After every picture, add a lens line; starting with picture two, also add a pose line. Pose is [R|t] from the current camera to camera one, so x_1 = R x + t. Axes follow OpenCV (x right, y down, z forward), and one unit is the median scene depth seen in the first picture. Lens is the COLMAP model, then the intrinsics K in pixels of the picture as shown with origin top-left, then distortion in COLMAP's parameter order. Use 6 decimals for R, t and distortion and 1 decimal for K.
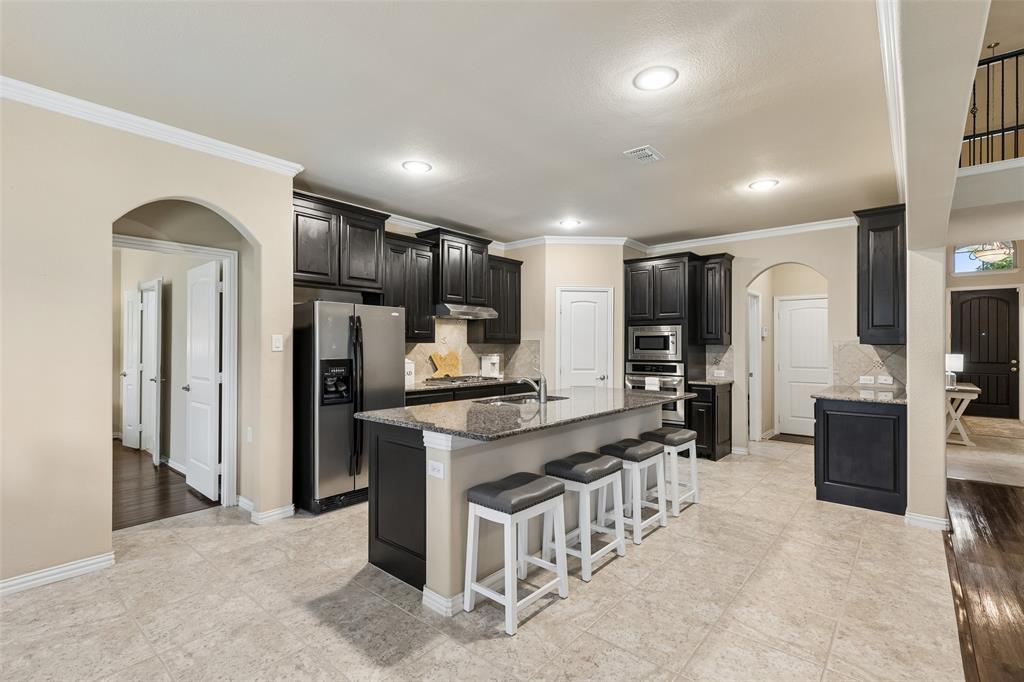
lens RADIAL K [[469.9, 0, 513.1], [0, 469.9, 343.3], [0, 0, 1]] dist [0.009312, 0.000084]
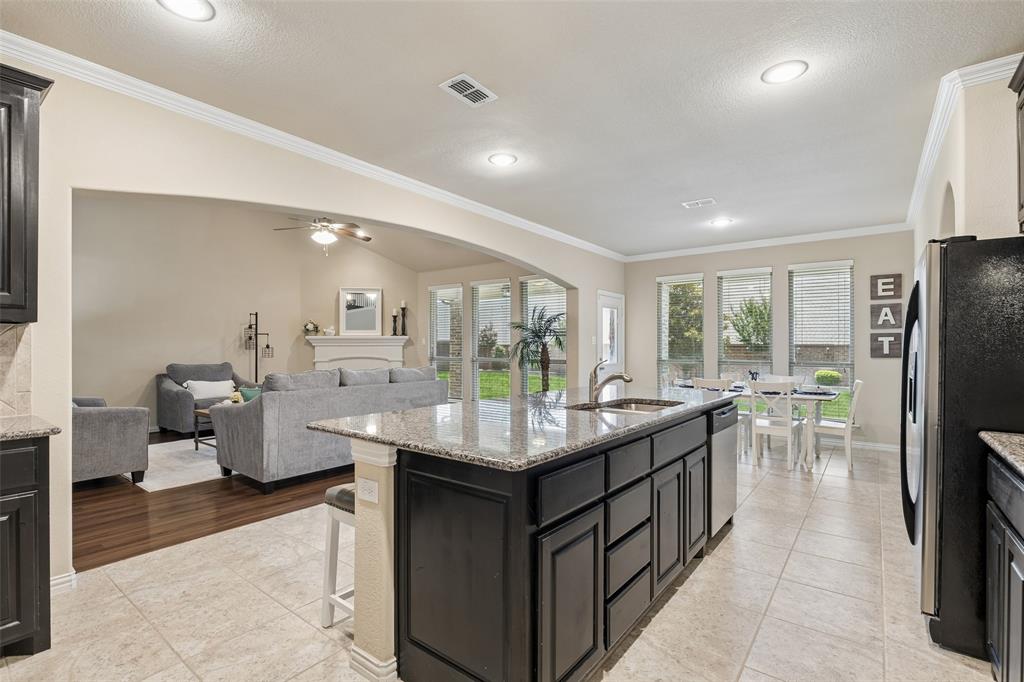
lens RADIAL K [[473.2, 0, 510.8], [0, 473.2, 336.0], [0, 0, 1]] dist [-0.002231, -0.000041]
pose [[-0.998872, -0.004717, -0.047251, 0.154067], [-0.003358, 0.999580, -0.028790, 0.022896], [0.047366, -0.028599, -0.998468, 1.116844]]
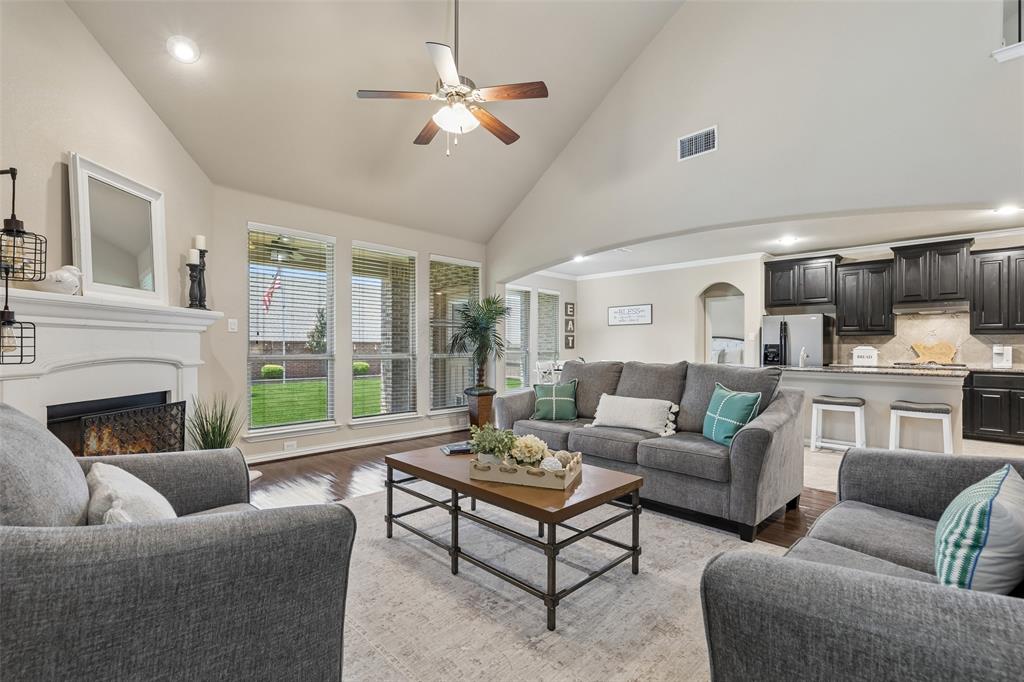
lens RADIAL K [[452.3, 0, 513.3], [0, 452.3, 344.5], [0, 0, 1]] dist [-0.001951, -0.000239]
pose [[-0.087219, -0.005208, -0.996176, 1.099770], [-0.000494, 0.999986, -0.005185, 0.031252], [0.996189, 0.000040, -0.087220, 0.050524]]
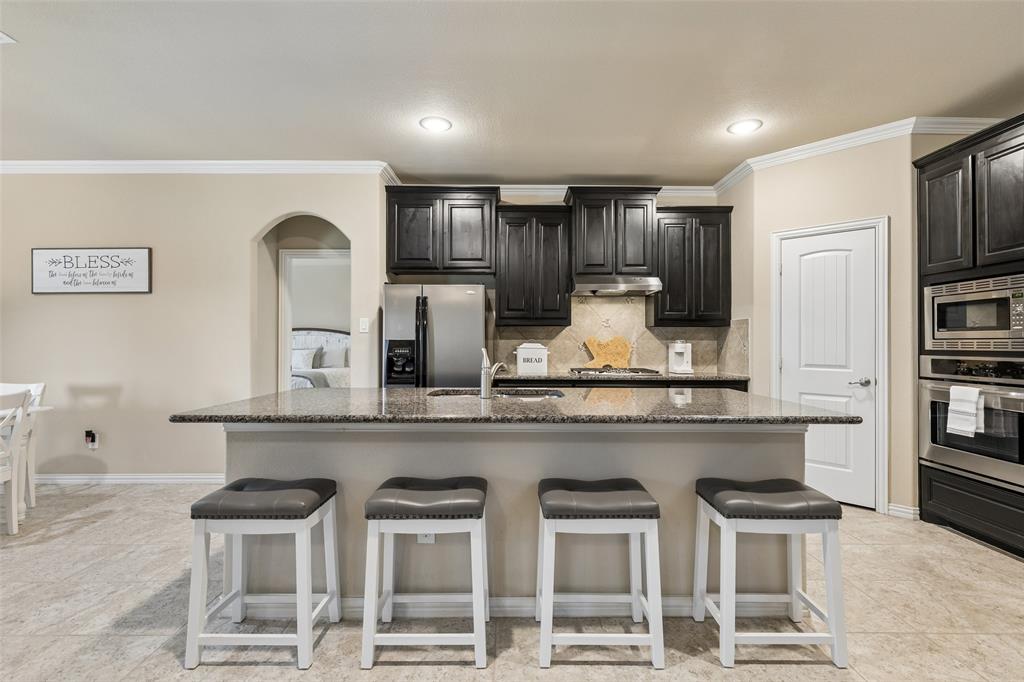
lens RADIAL K [[473.2, 0, 510.8], [0, 473.2, 336.0], [0, 0, 1]] dist [-0.002231, -0.000041]
pose [[0.653357, -0.010481, -0.756977, 0.375333], [0.003594, 0.999936, -0.010742, 0.025068], [0.757041, 0.004298, 0.653353, 0.343863]]
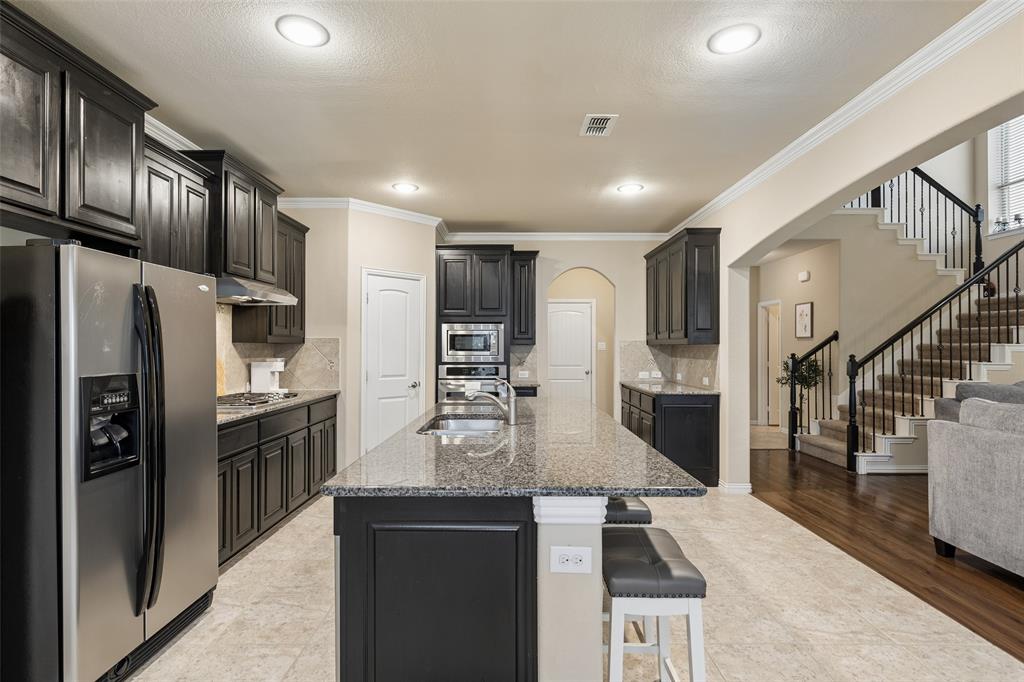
lens RADIAL K [[499.1, 0, 513.9], [0, 499.1, 343.3], [0, 0, 1]] dist [0.000155, 0.000038]
pose [[0.762144, 0.002999, 0.647400, -0.264687], [-0.003585, 0.999993, -0.000412, 0.000374], [-0.647397, -0.002007, 0.762150, 0.247221]]
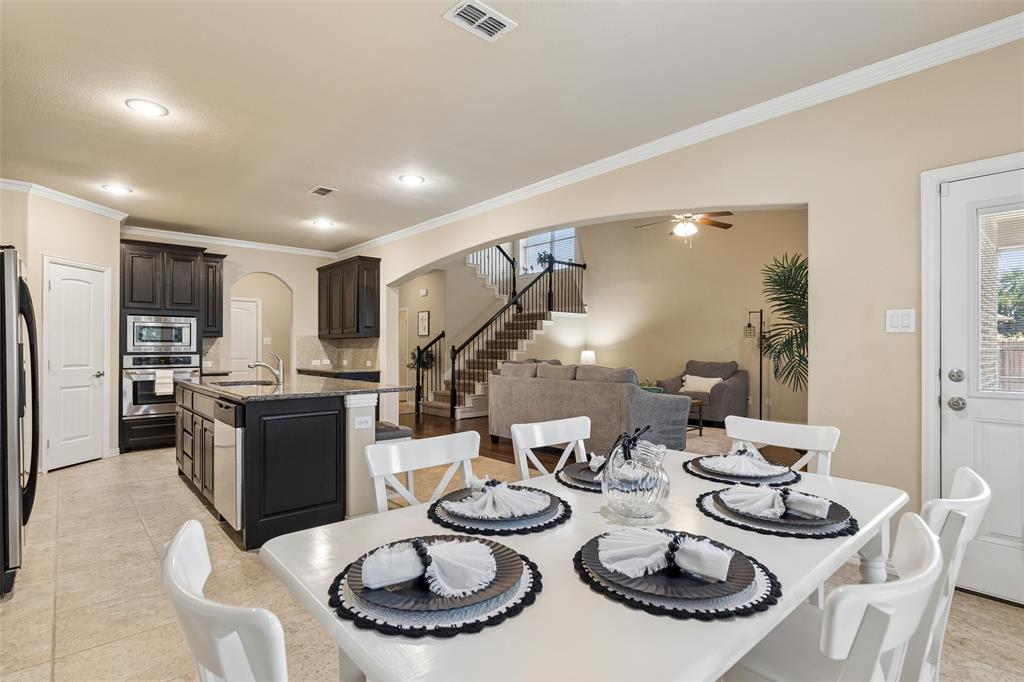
lens RADIAL K [[501.9, 0, 515.0], [0, 501.9, 345.5], [0, 0, 1]] dist [0.000333, 0.000438]
pose [[0.132830, 0.003012, 0.991134, -0.652820], [-0.004461, 0.999987, -0.002441, 0.022712], [-0.991129, -0.004097, 0.132842, 0.164606]]
